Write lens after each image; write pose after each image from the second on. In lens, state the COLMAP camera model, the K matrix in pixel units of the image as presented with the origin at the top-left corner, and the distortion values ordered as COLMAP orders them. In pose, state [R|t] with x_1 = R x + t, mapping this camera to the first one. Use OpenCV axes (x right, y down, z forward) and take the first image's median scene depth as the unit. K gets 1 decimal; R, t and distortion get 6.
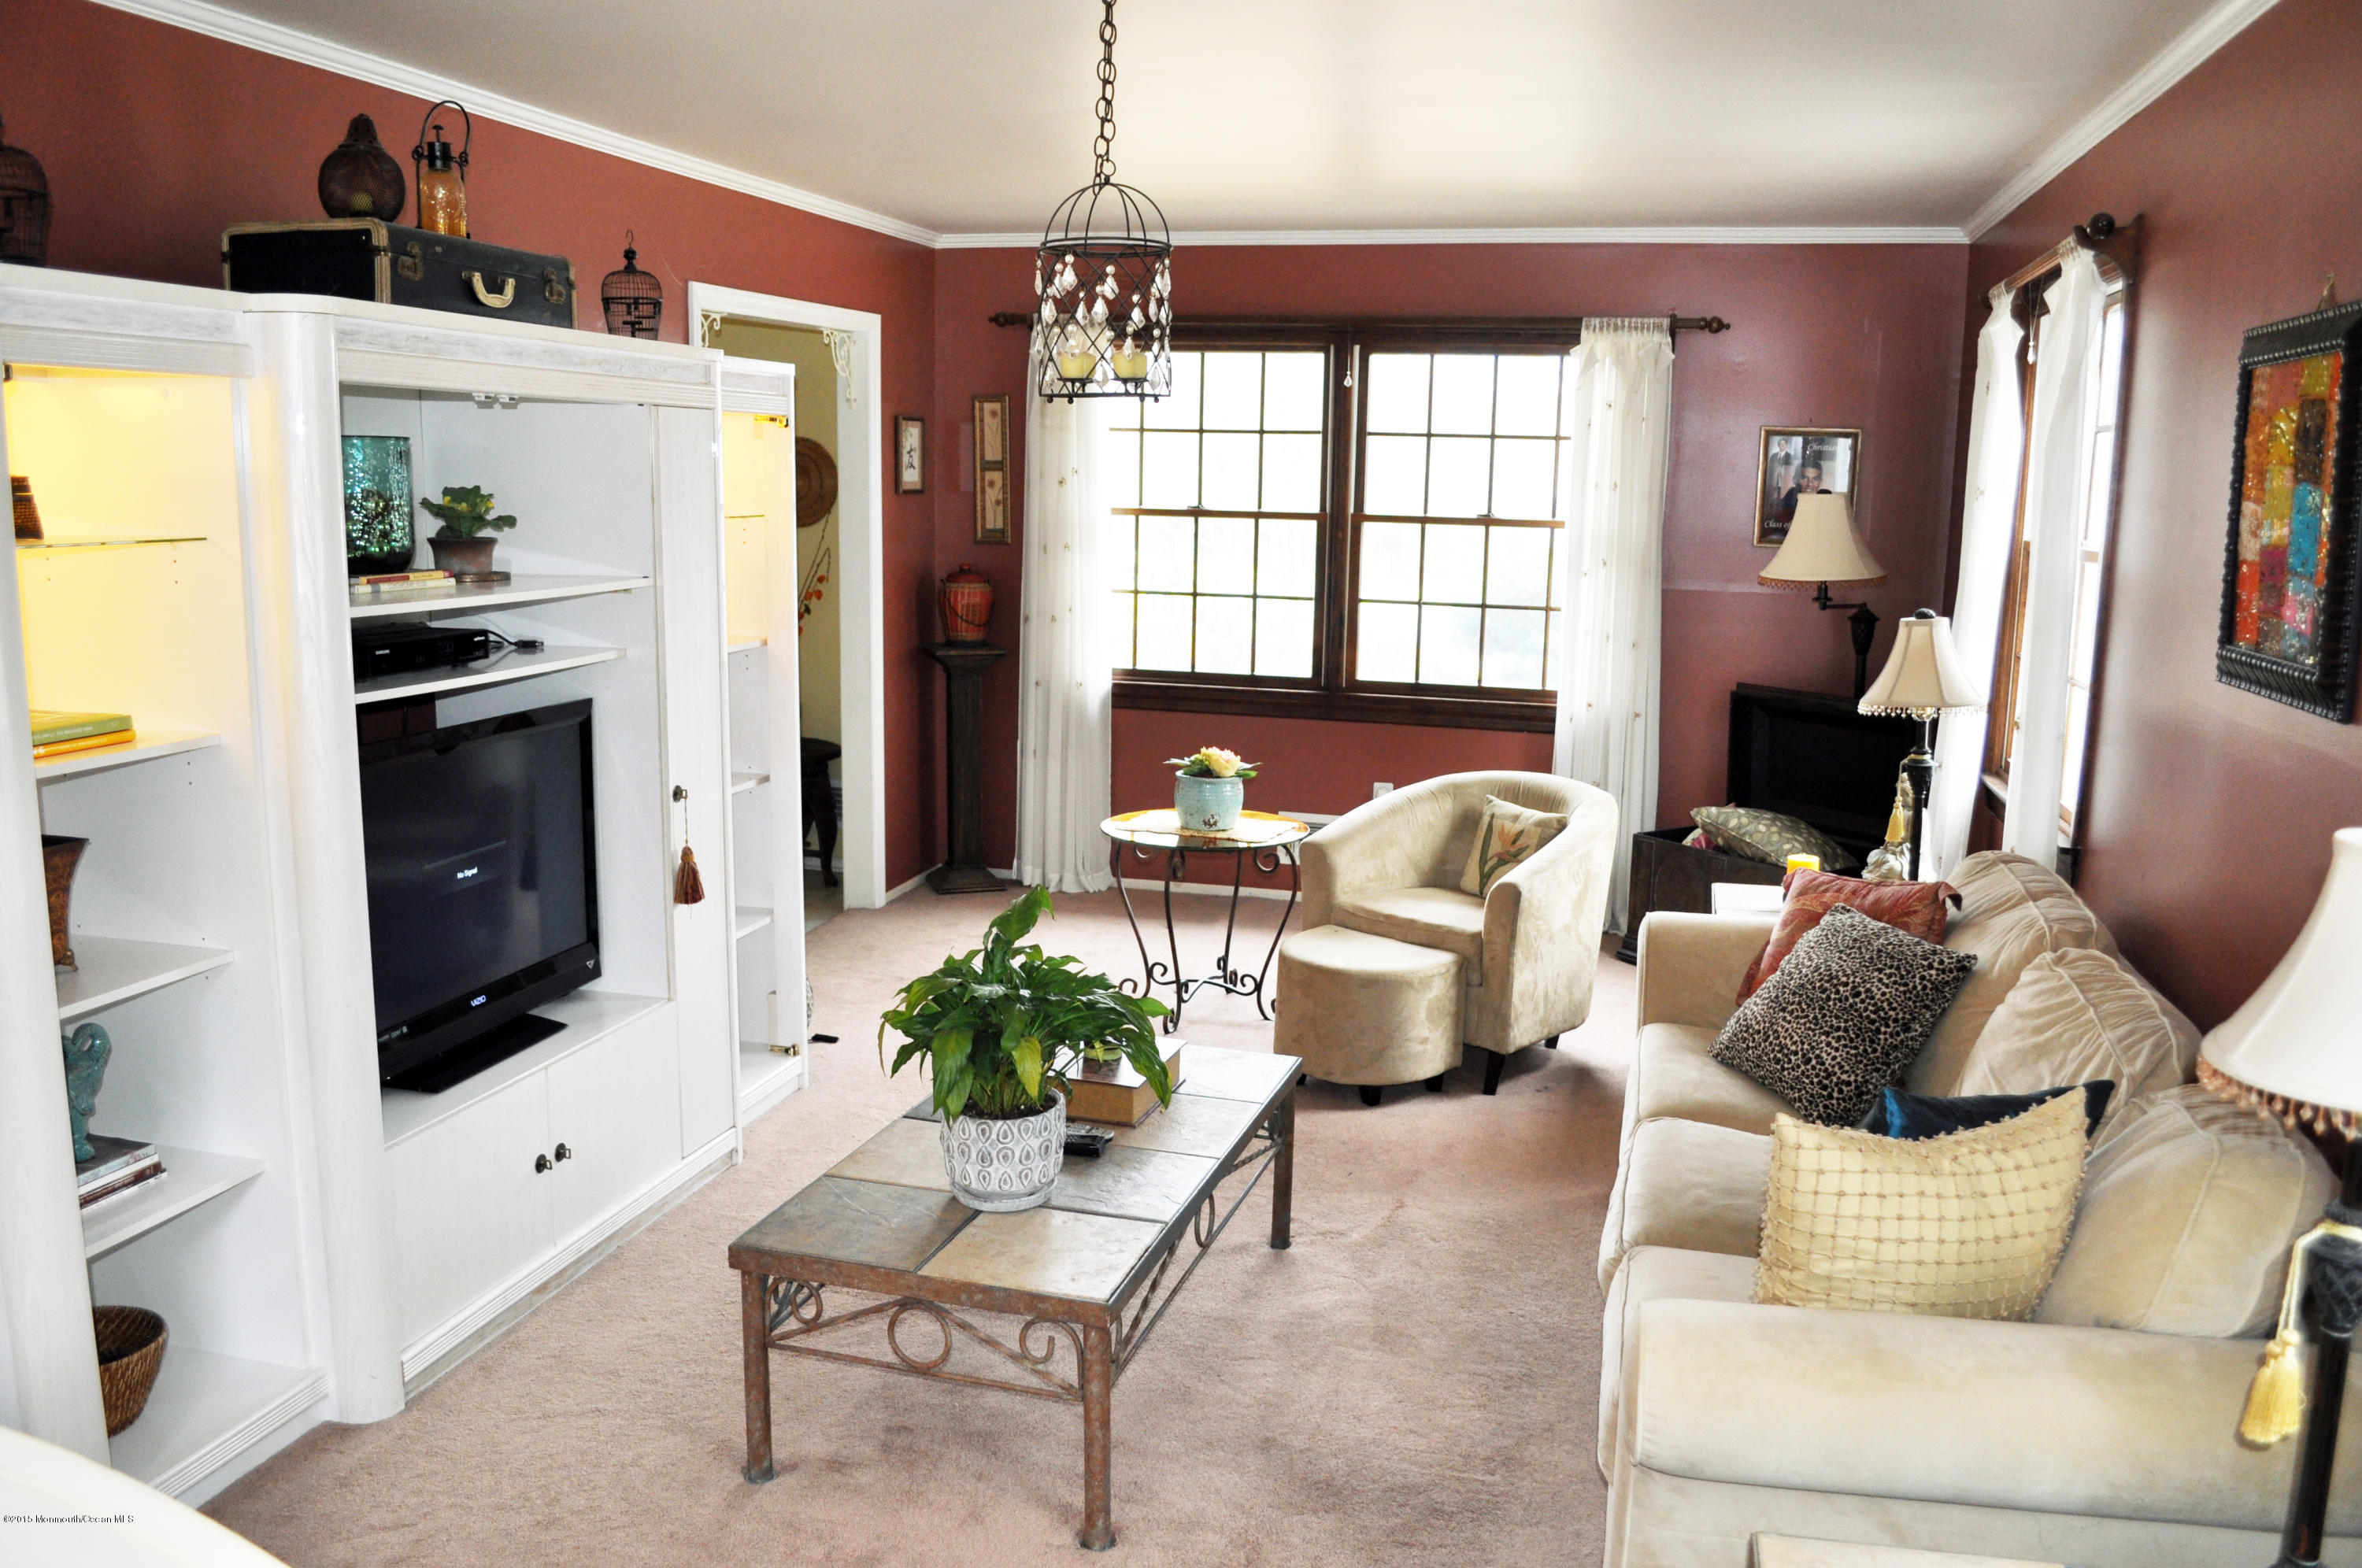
lens RADIAL K [[1840.8, 0, 1181.0], [0, 1840.8, 784.0], [0, 0, 1]] dist [-0.002415, -0.001058]
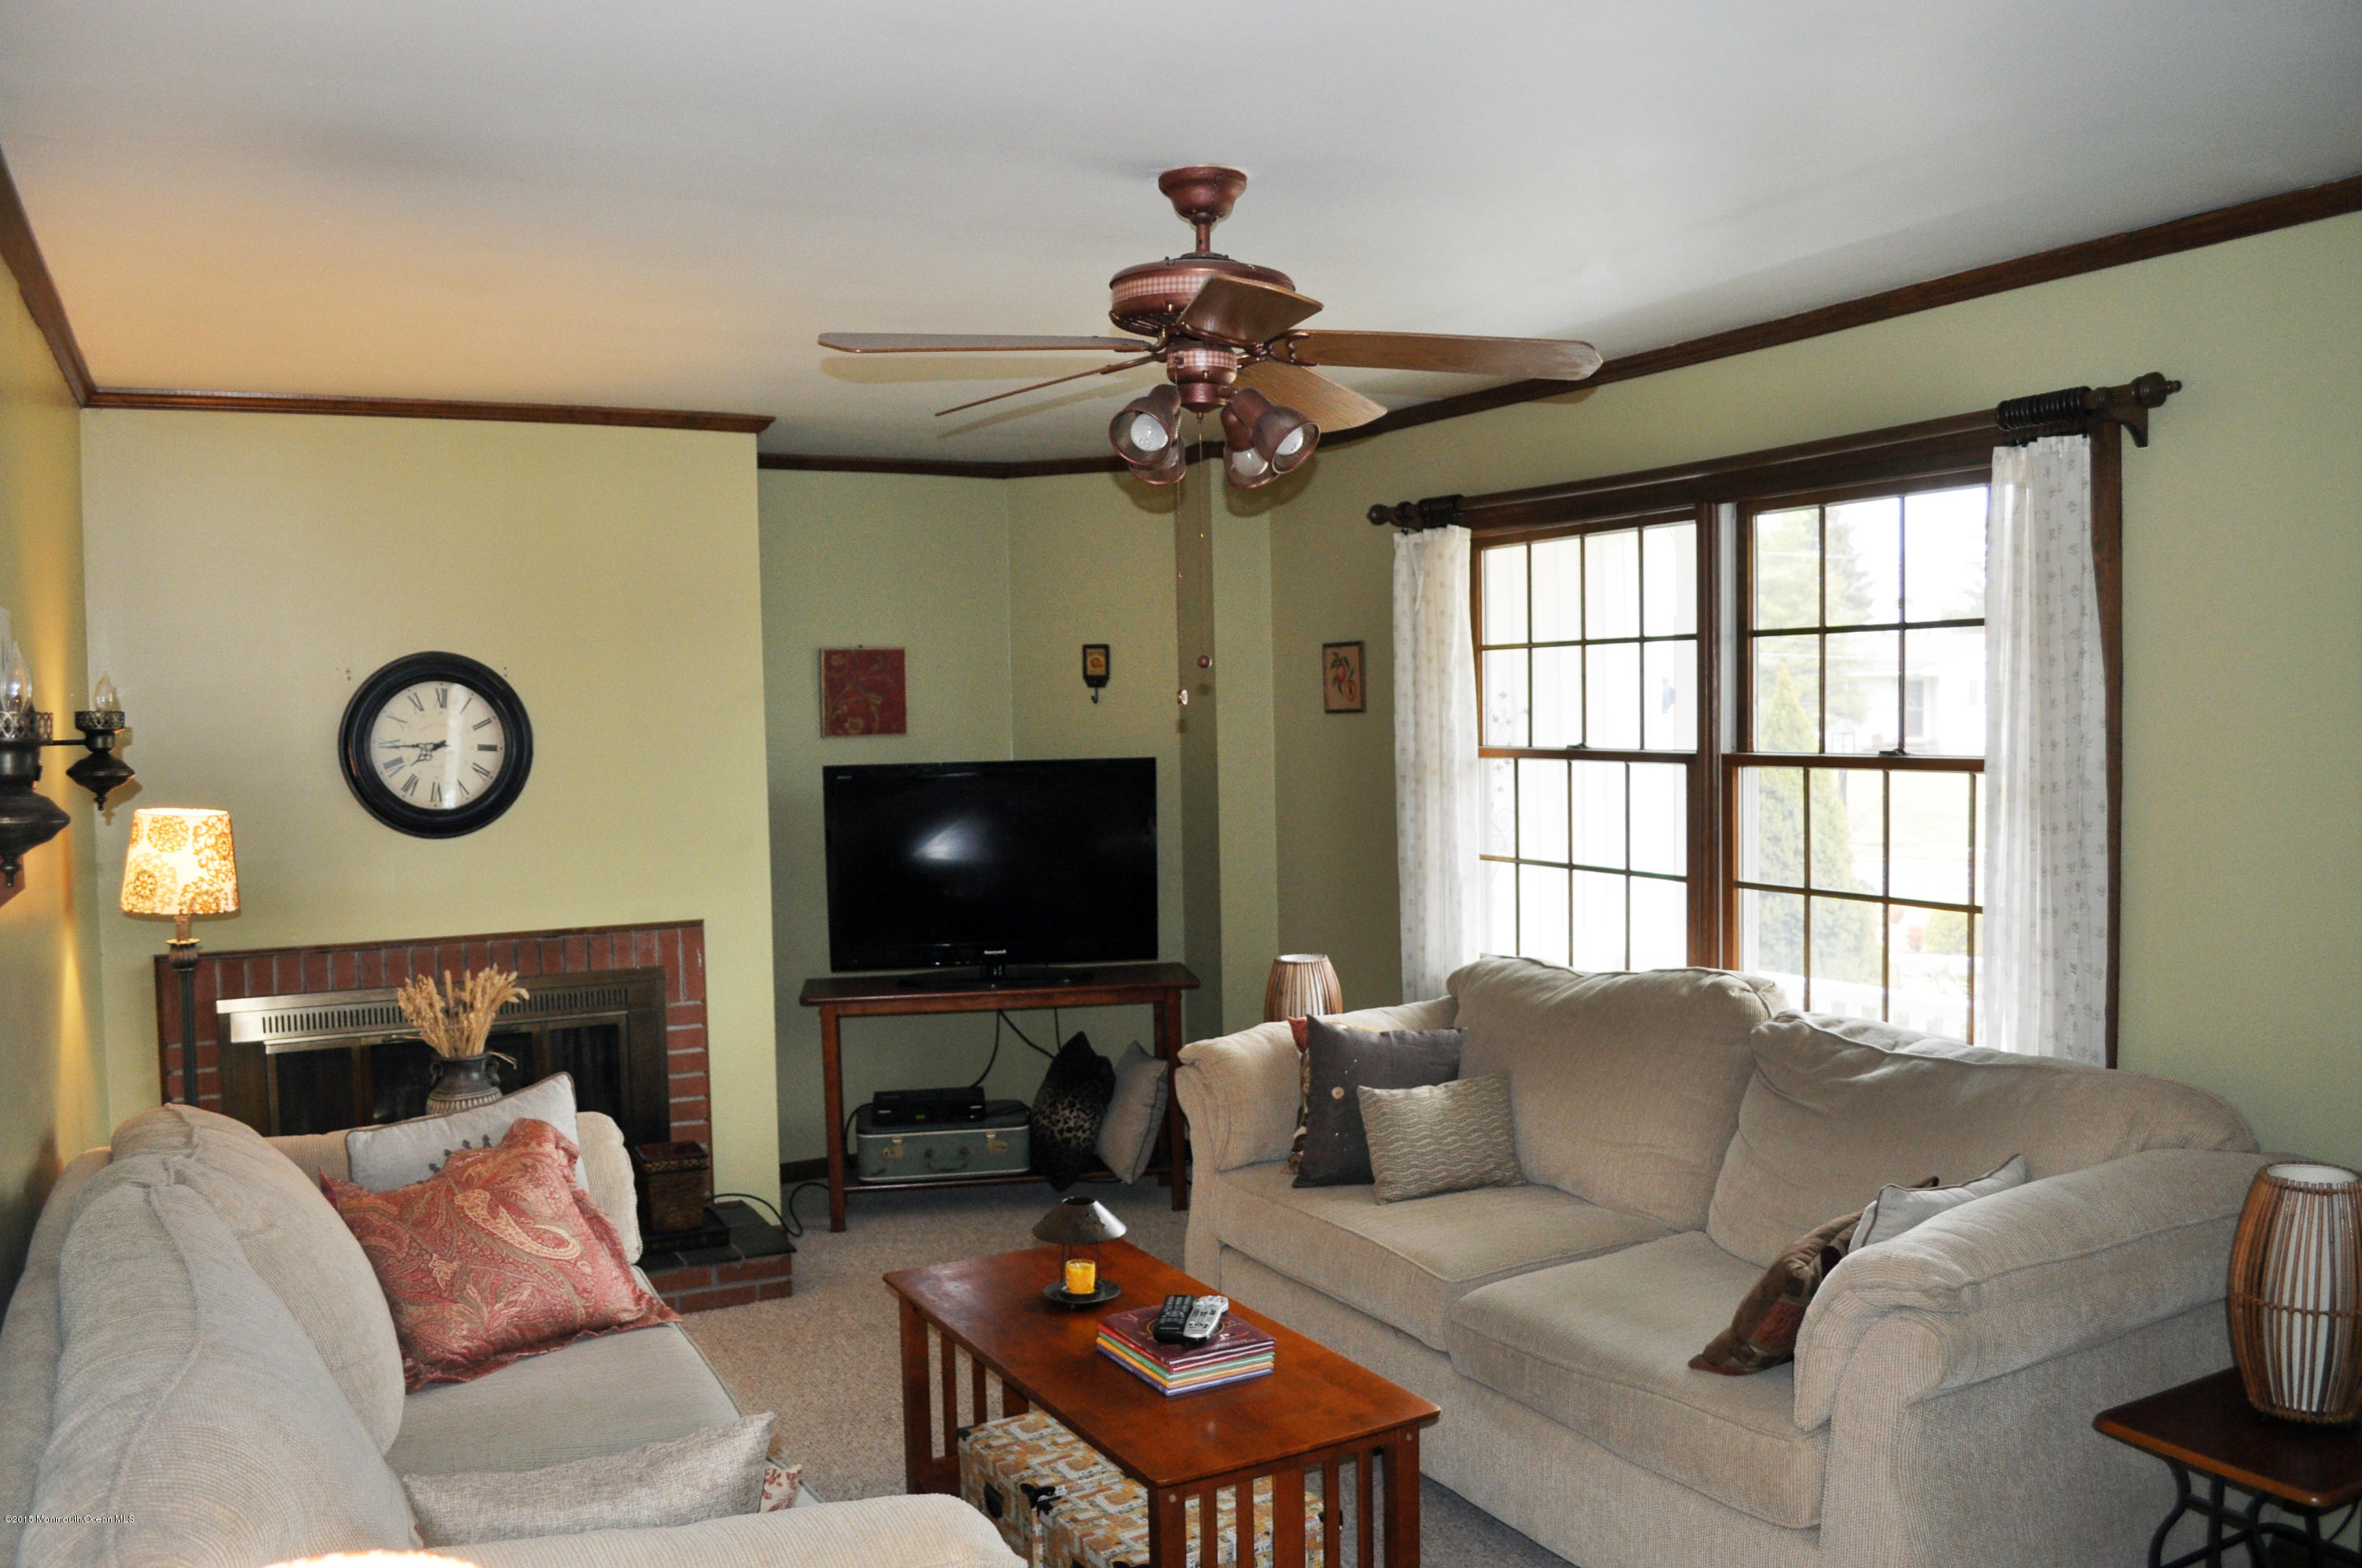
lens RADIAL K [[1840.8, 0, 1181.0], [0, 1840.8, 784.0], [0, 0, 1]] dist [-0.002415, -0.001058]
pose [[0.501748, 0.013862, -0.864903, 0.568915], [-0.126564, 0.990288, -0.057550, -0.073499], [0.855705, 0.138341, 0.498629, 0.505315]]
